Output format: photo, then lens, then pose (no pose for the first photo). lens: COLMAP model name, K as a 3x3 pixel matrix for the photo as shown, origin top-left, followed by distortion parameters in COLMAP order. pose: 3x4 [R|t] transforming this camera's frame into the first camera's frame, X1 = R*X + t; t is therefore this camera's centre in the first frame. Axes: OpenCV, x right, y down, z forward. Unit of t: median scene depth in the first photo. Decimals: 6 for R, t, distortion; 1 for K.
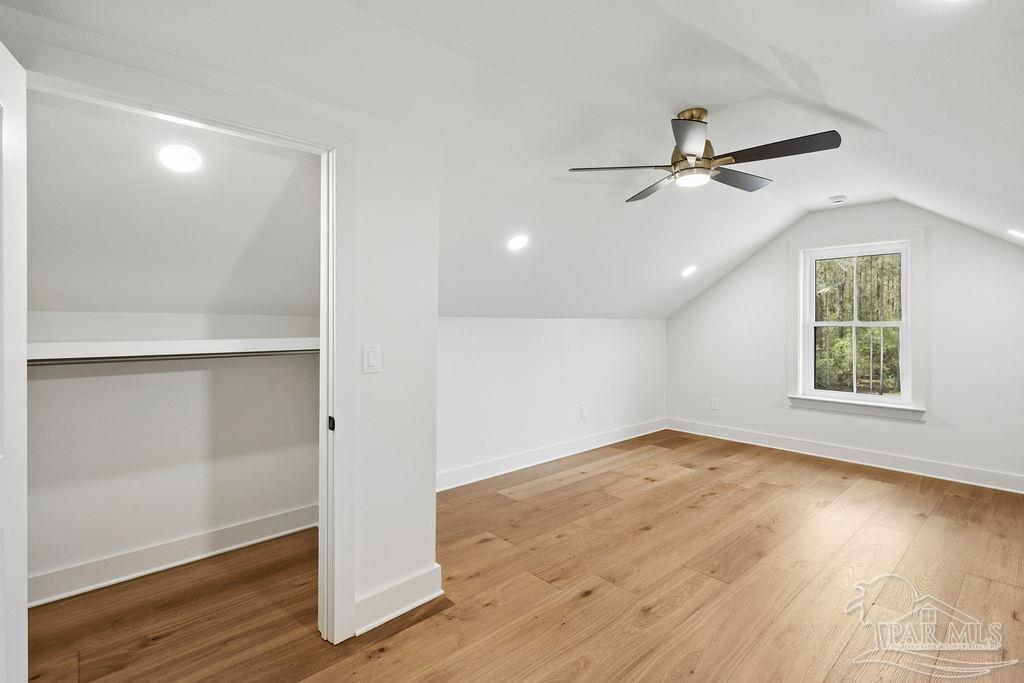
lens RADIAL K [[484.4, 0, 512.1], [0, 484.4, 335.4], [0, 0, 1]] dist [-0.000677, -0.000396]
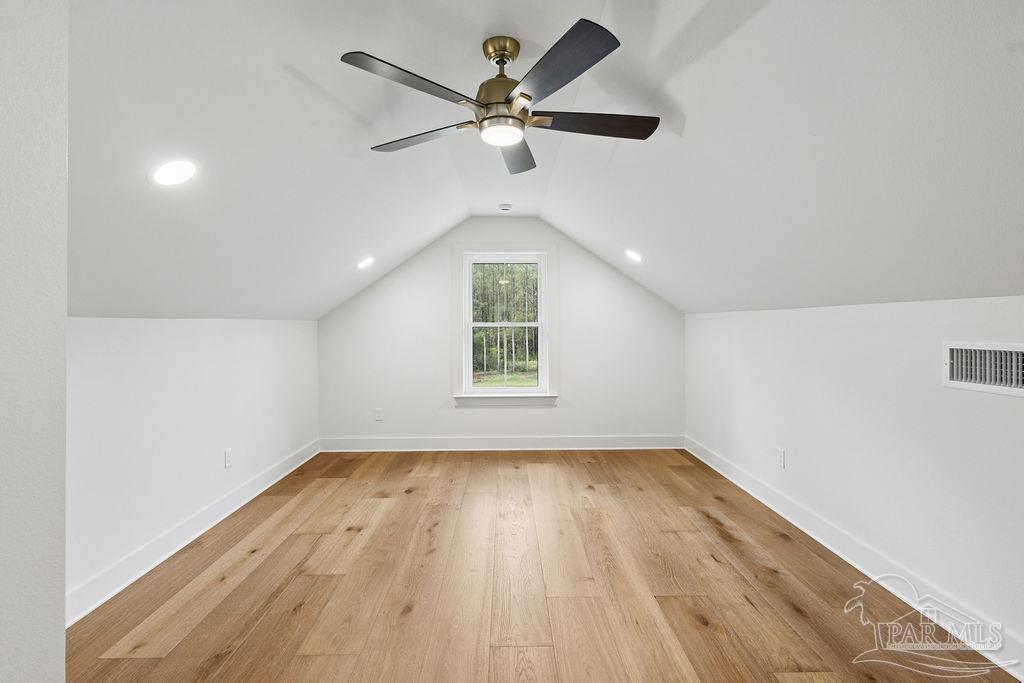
lens RADIAL K [[476.6, 0, 513.1], [0, 476.6, 323.7], [0, 0, 1]] dist [0.003952, -0.000049]
pose [[0.655412, -0.003416, 0.755264, -0.114163], [0.026049, 0.999497, -0.018084, -0.005023], [-0.754822, 0.031527, 0.655172, 0.304724]]
